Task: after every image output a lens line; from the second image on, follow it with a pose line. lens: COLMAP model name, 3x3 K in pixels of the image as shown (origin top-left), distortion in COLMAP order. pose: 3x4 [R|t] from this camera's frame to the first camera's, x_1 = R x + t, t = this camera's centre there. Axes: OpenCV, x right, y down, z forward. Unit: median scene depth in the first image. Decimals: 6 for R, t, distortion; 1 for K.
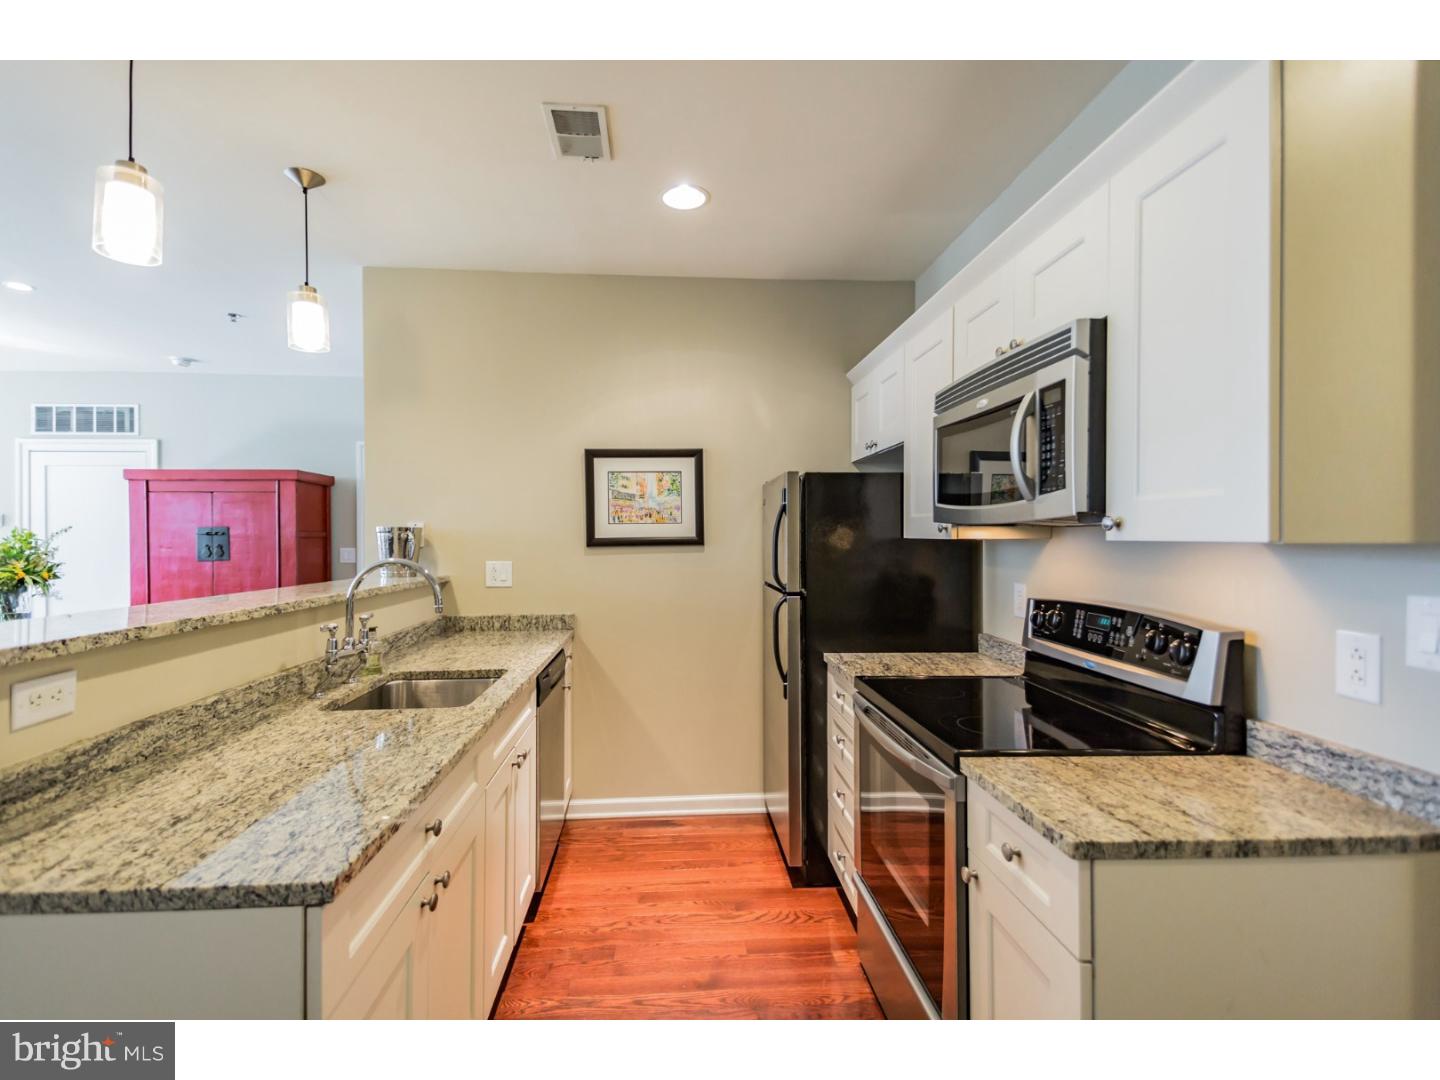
lens RADIAL K [[666.1, 0, 705.1], [0, 666.1, 536.9], [0, 0, 1]] dist [0.057706, -0.027786]
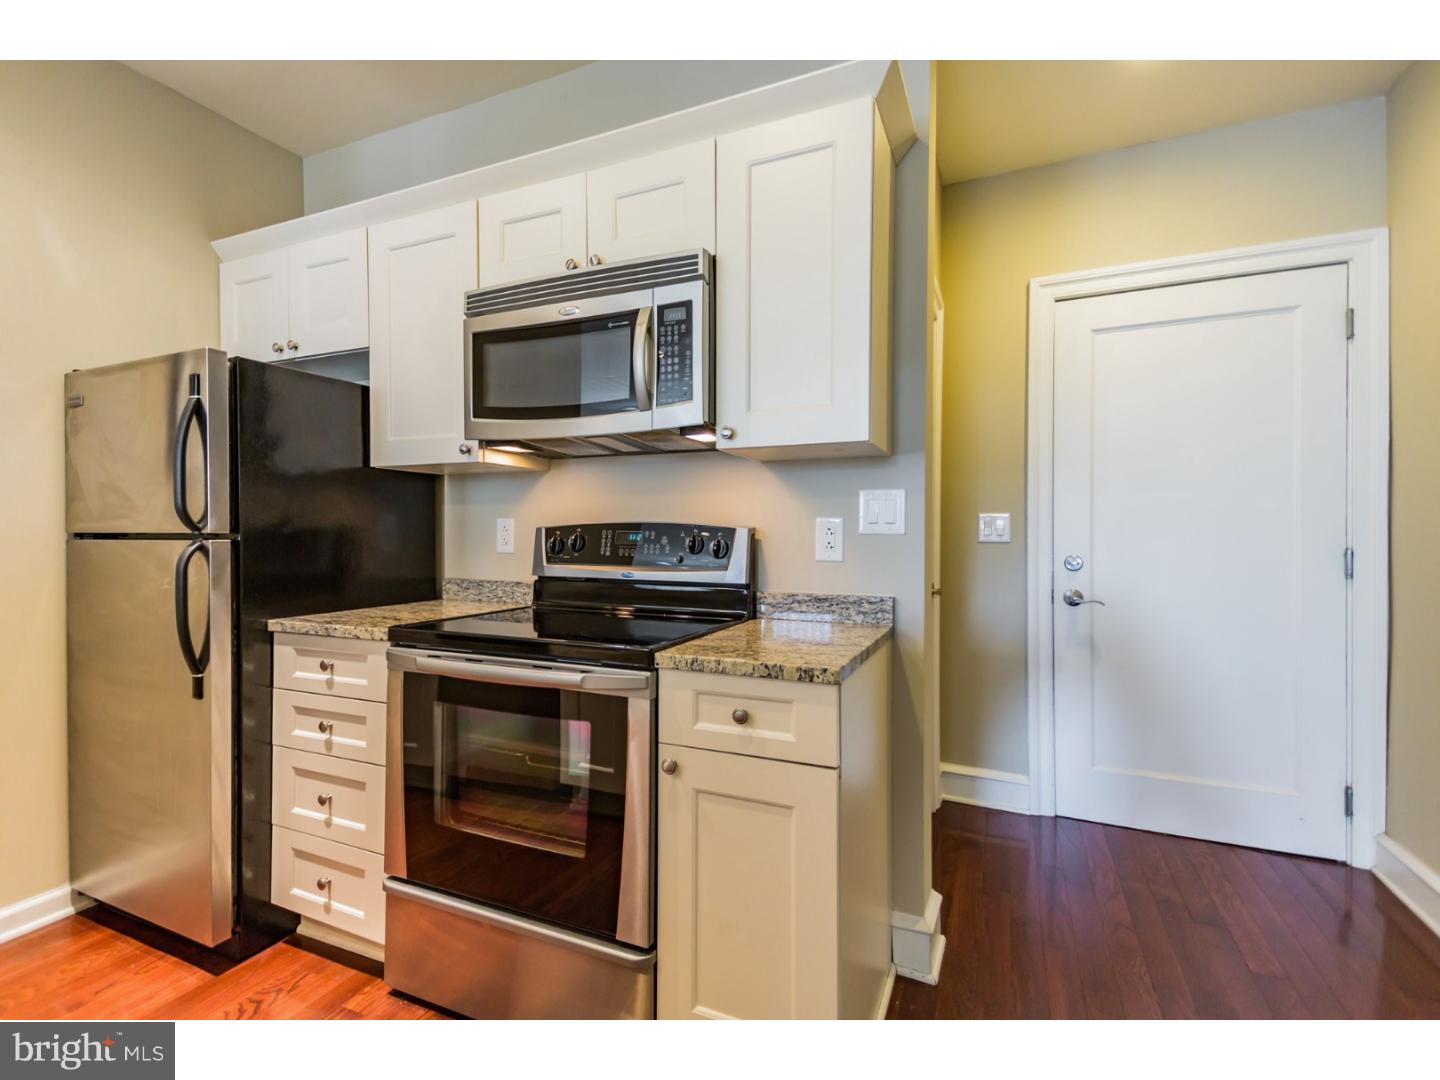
lens RADIAL K [[666.1, 0, 705.1], [0, 666.1, 536.9], [0, 0, 1]] dist [0.057706, -0.027786]
pose [[0.467089, -0.004297, 0.884200, -0.237692], [-0.000709, 0.999986, 0.005234, 0.082329], [-0.884210, -0.003072, 0.467079, 0.258021]]
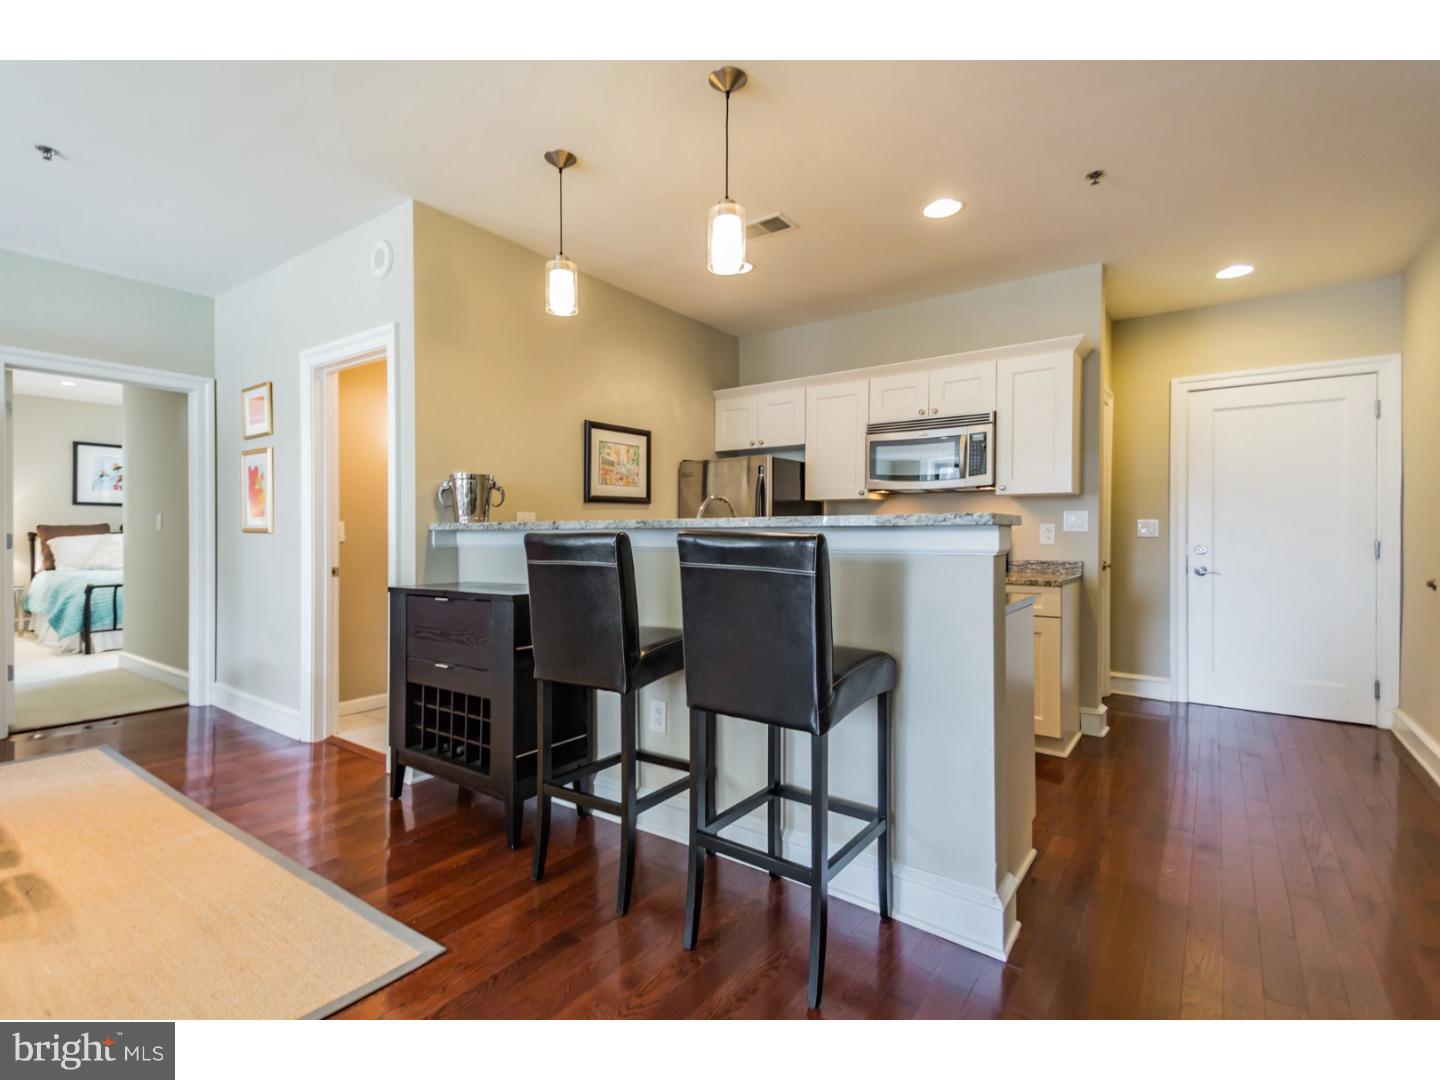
lens RADIAL K [[666.1, 0, 705.1], [0, 666.1, 536.9], [0, 0, 1]] dist [0.057706, -0.027786]
pose [[0.648939, -0.004536, 0.760827, -1.181947], [-0.001923, 0.999969, 0.007602, 0.084255], [-0.760838, -0.006396, 0.648911, 0.078909]]
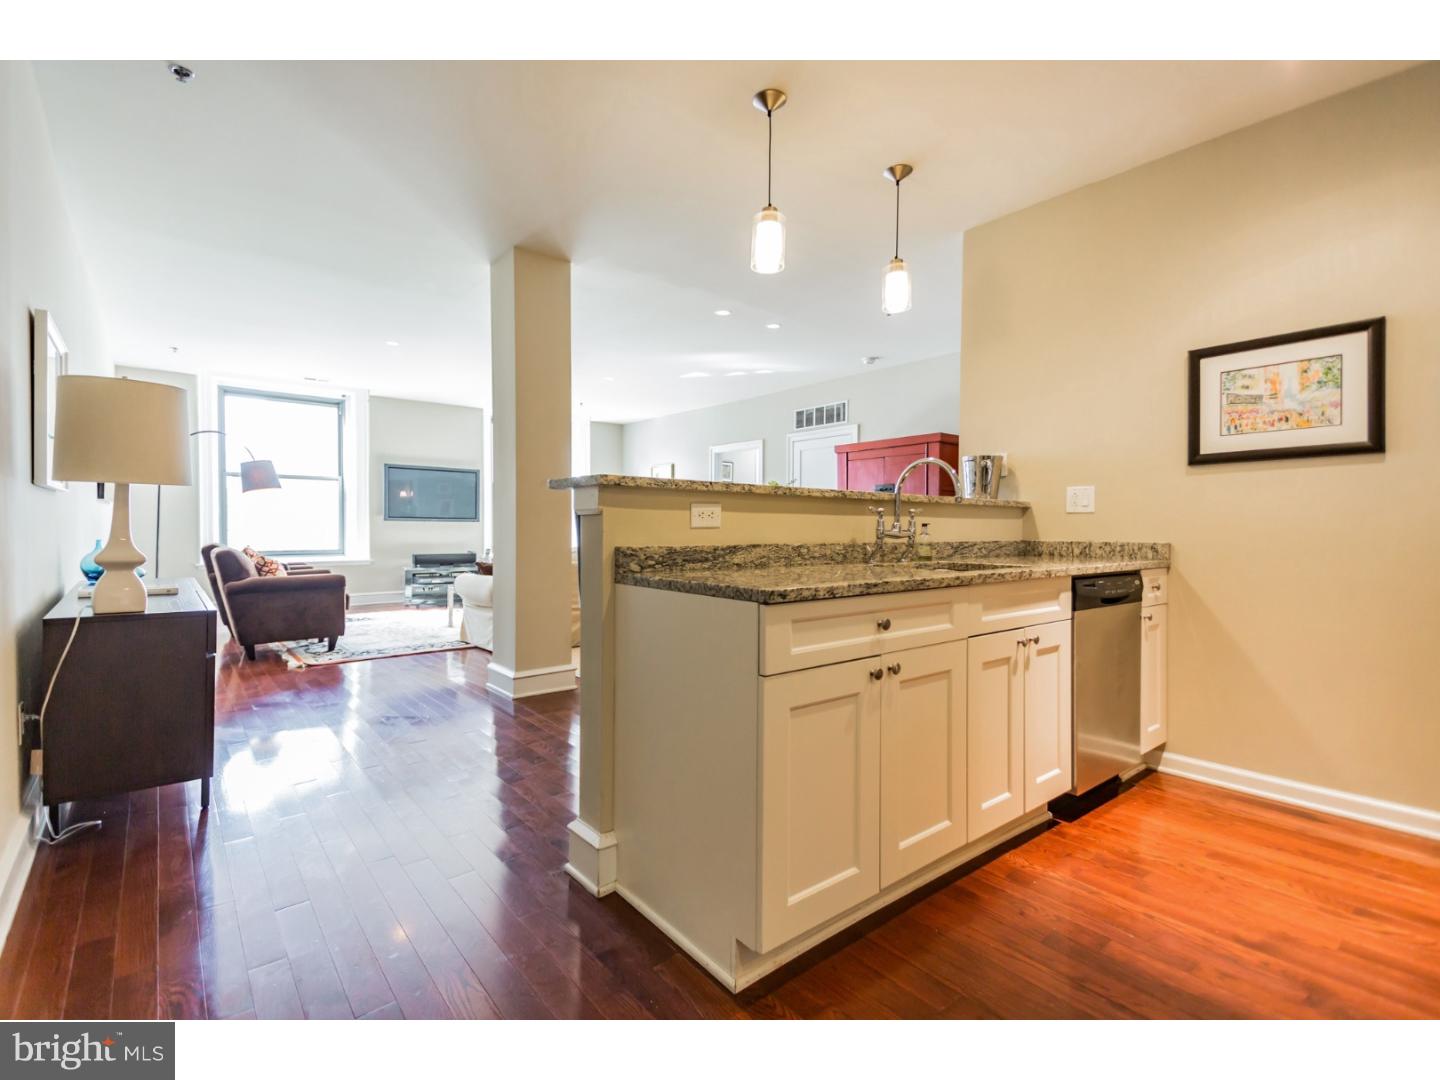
lens RADIAL K [[666.1, 0, 705.1], [0, 666.1, 536.9], [0, 0, 1]] dist [0.057706, -0.027786]
pose [[0.576967, 0.019652, -0.816531, 0.226878], [-0.005244, 0.999779, 0.020357, 0.115614], [0.816750, -0.007463, 0.576943, -0.018216]]
